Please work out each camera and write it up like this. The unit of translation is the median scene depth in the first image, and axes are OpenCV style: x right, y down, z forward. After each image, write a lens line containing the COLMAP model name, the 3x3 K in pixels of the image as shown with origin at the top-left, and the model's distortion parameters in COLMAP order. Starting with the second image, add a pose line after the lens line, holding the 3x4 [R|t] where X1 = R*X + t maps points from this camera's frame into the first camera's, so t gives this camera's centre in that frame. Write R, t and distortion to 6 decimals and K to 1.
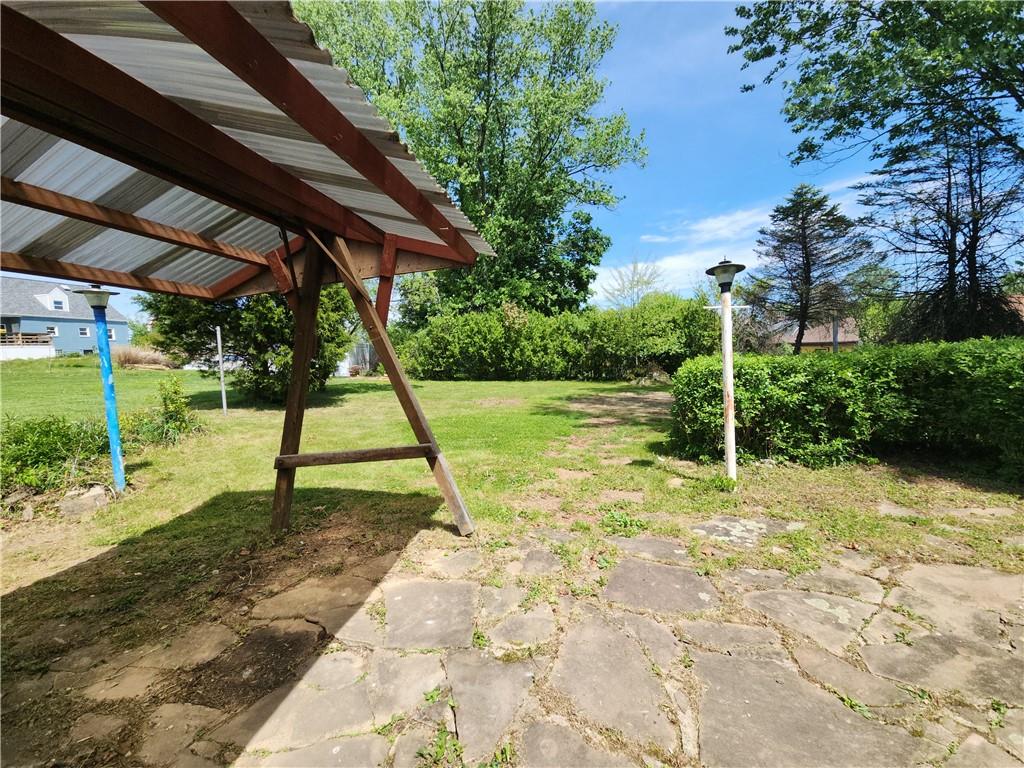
lens RADIAL K [[411.1, 0, 515.8], [0, 411.1, 384.7], [0, 0, 1]] dist [0.020006, -0.011215]
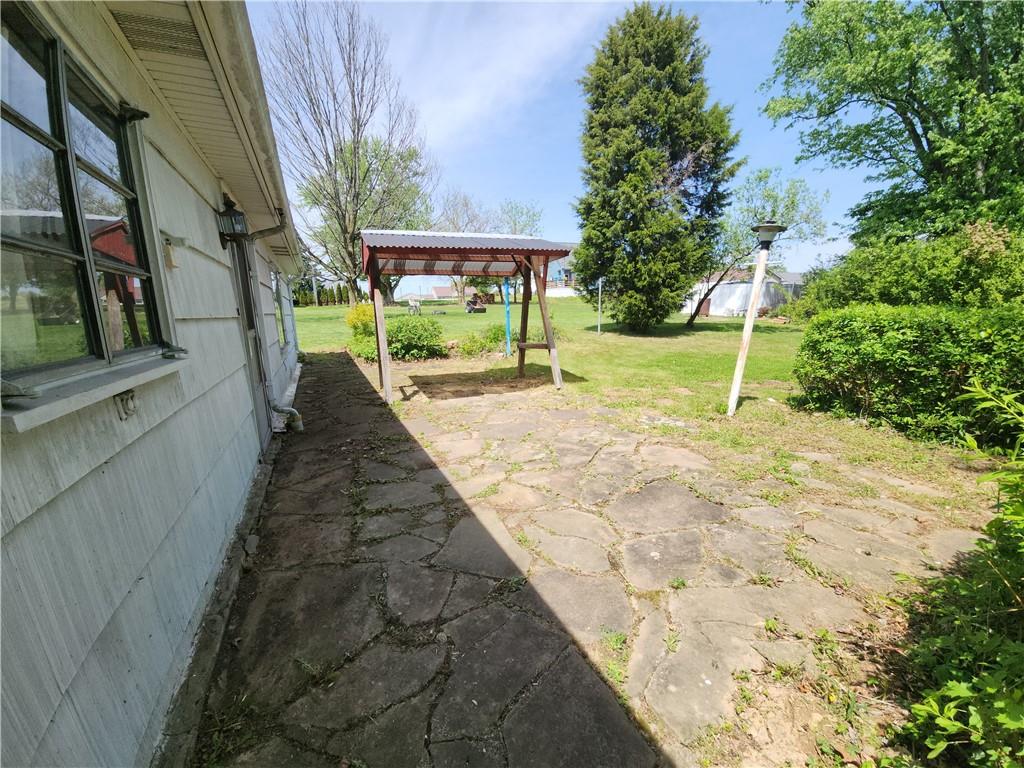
lens RADIAL K [[411.1, 0, 515.8], [0, 411.1, 384.7], [0, 0, 1]] dist [0.020006, -0.011215]
pose [[0.496679, 0.191920, -0.846450, 0.240770], [-0.067620, 0.980838, 0.182713, -0.003865], [0.865296, -0.033512, 0.500139, -0.035680]]
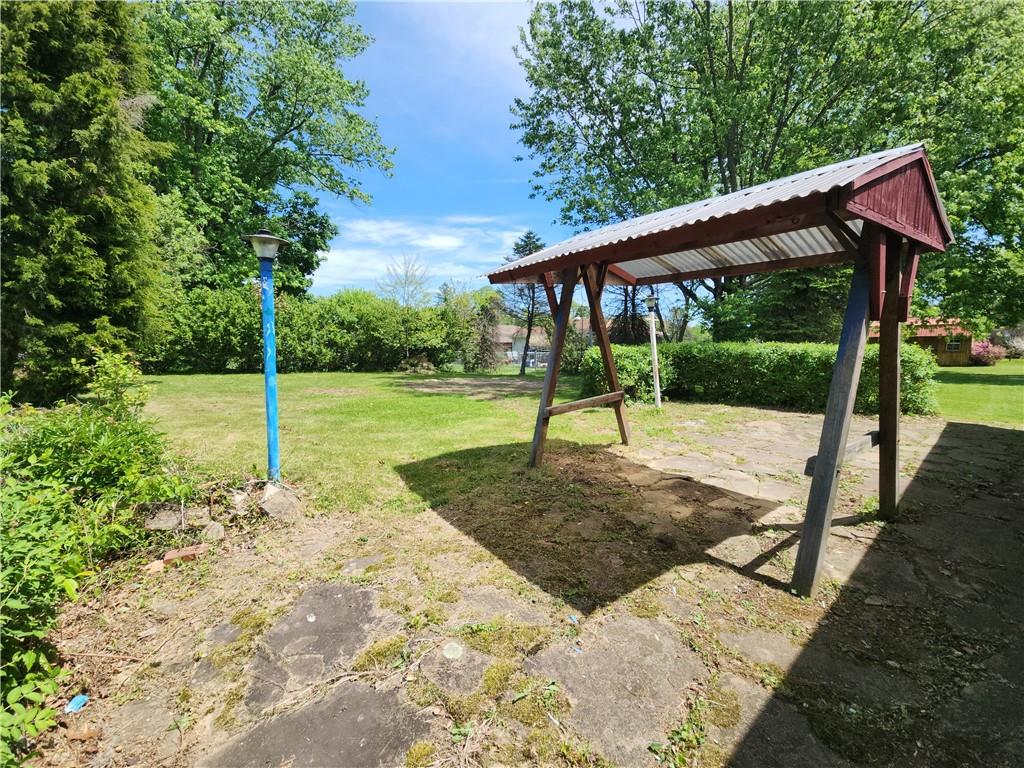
lens RADIAL K [[411.1, 0, 512.0], [0, 411.1, 384.0], [0, 0, 1]] dist [0.013480, -0.007668]
pose [[0.697721, -0.037892, 0.715367, -0.283227], [0.031603, 0.999256, 0.022106, 0.010565], [-0.715672, 0.007184, 0.698399, 0.026008]]
